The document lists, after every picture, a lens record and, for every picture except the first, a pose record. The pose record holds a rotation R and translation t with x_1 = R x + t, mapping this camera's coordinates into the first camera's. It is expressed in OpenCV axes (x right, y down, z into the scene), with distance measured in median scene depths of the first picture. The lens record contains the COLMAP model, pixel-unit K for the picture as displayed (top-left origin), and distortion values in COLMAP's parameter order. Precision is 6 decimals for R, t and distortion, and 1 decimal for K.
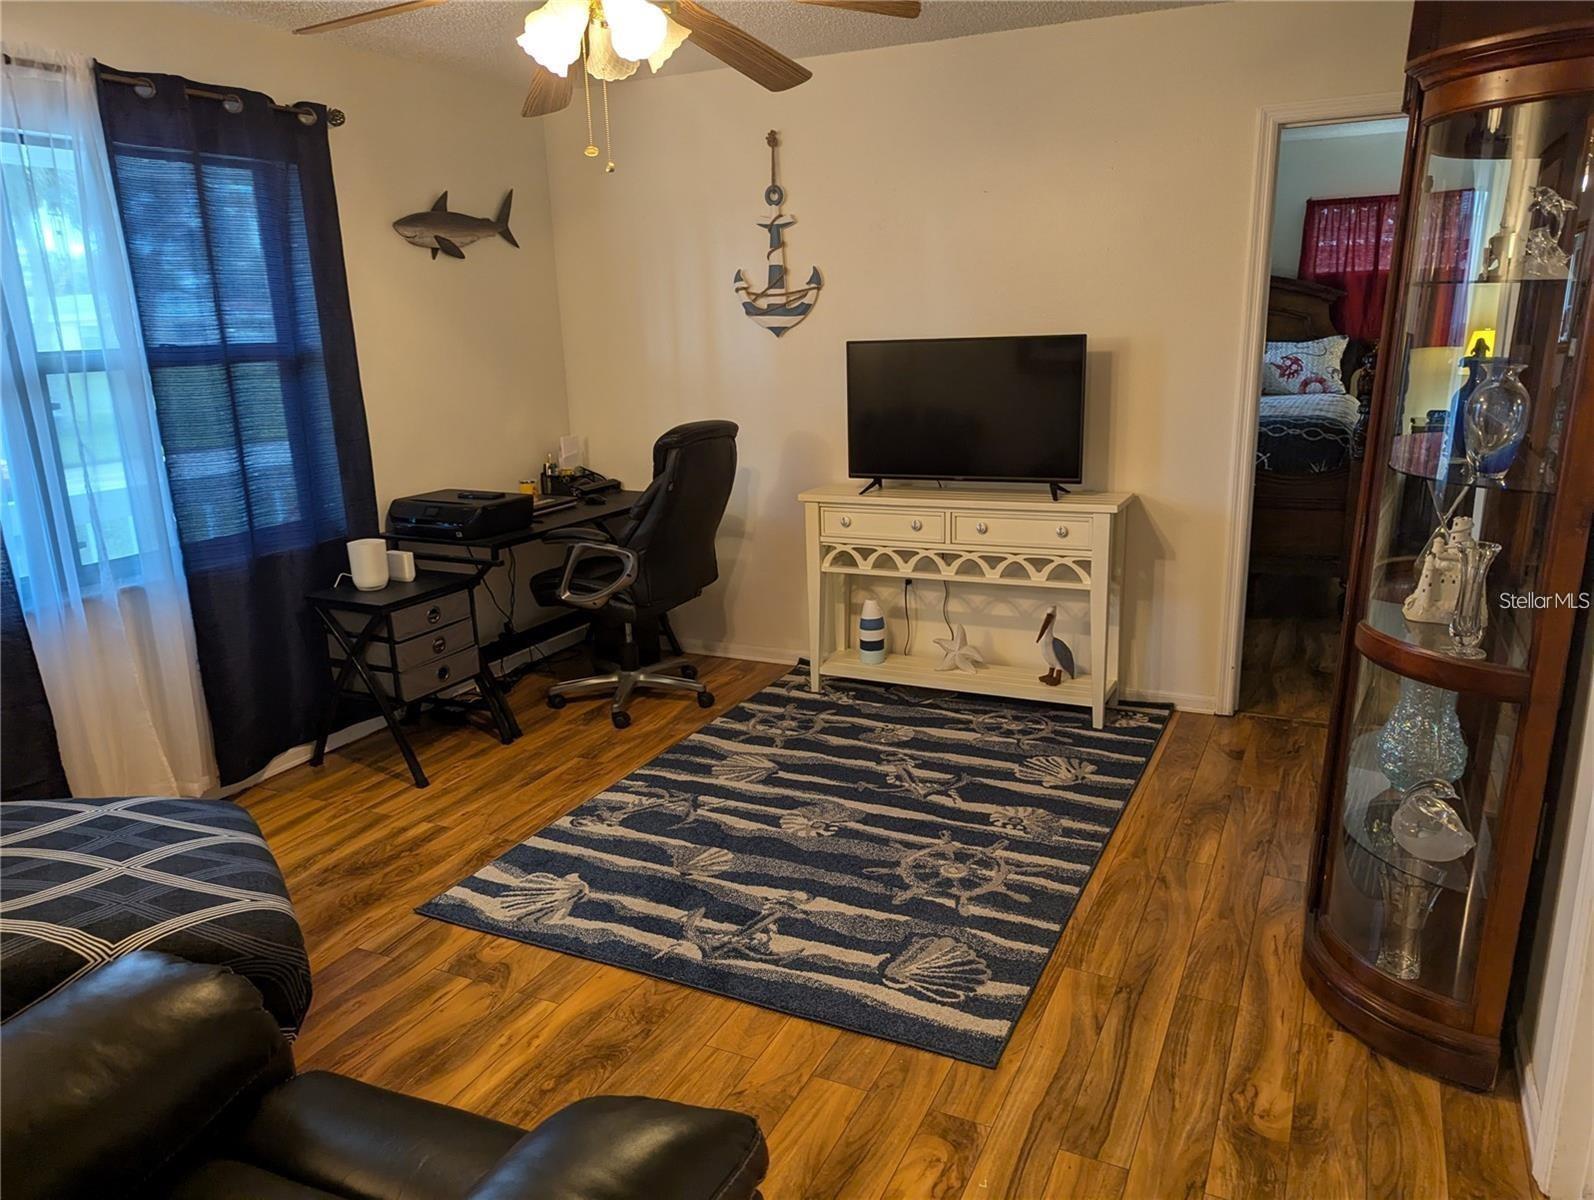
lens RADIAL K [[1137.2, 0, 789.7], [0, 1137.2, 605.1], [0, 0, 1]] dist [0.060060, -0.055402]
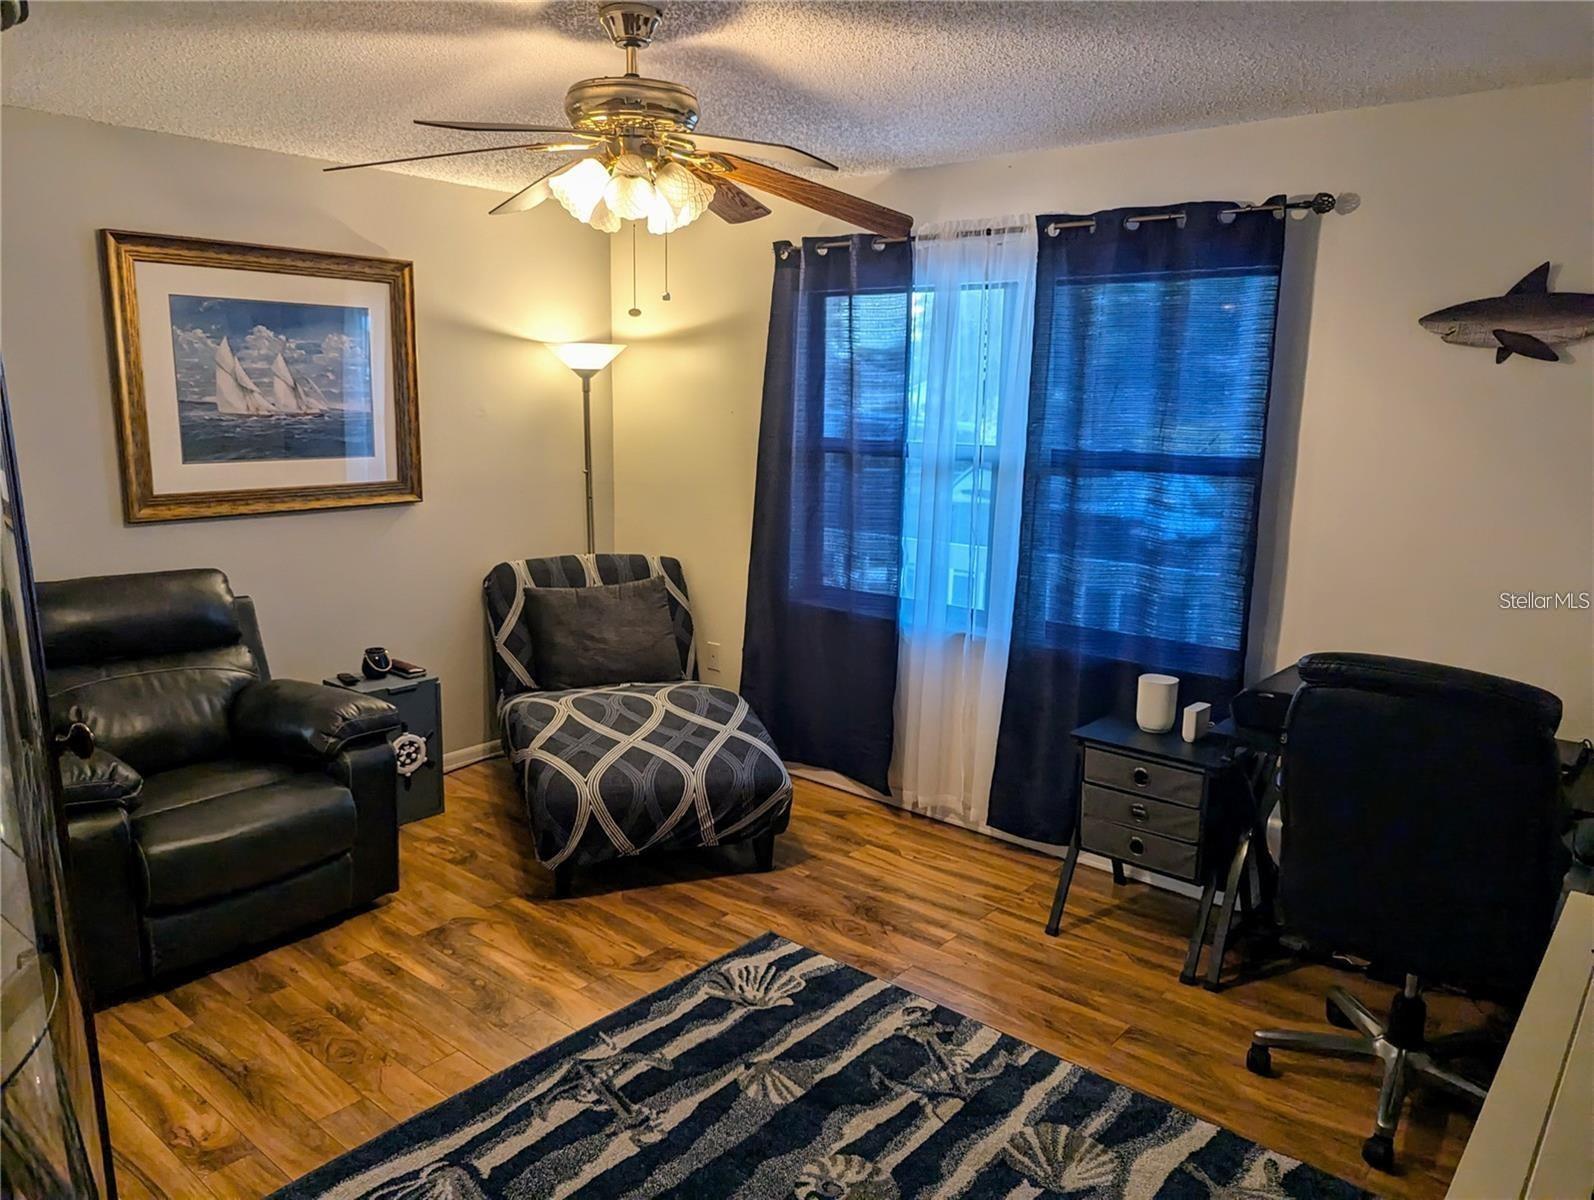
lens RADIAL K [[1137.2, 0, 780.6], [0, 1137.2, 594.6], [0, 0, 1]] dist [0.060060, -0.055402]
pose [[-0.248763, 0.199044, -0.947892, 0.684352], [-0.248406, 0.932812, 0.261068, -0.349435], [0.936168, 0.300406, -0.182606, 1.088772]]
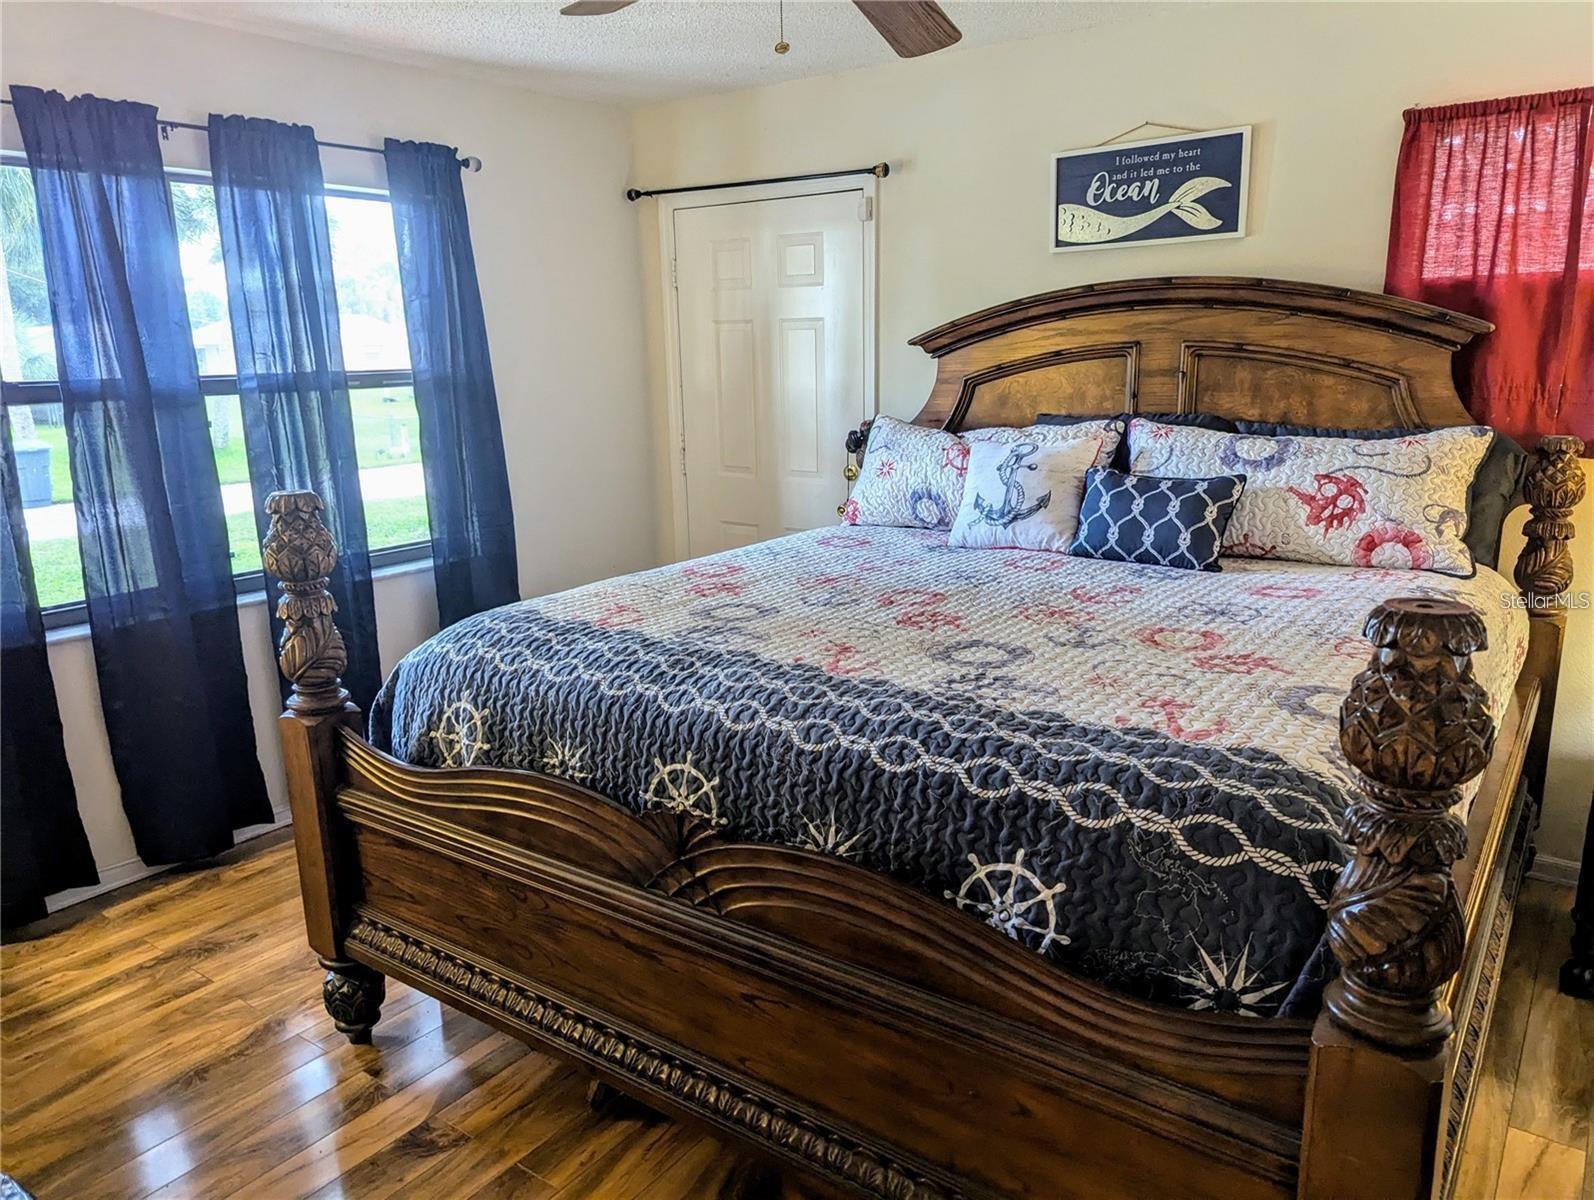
lens RADIAL K [[1137.2, 0, 797.7], [0, 1137.2, 601.9], [0, 0, 1]] dist [0.060060, -0.055402]
pose [[0.985851, 0.046086, -0.161166, 0.239218], [-0.049966, 0.998549, -0.020104, -0.116646], [0.160005, 0.027873, 0.986723, 0.428211]]
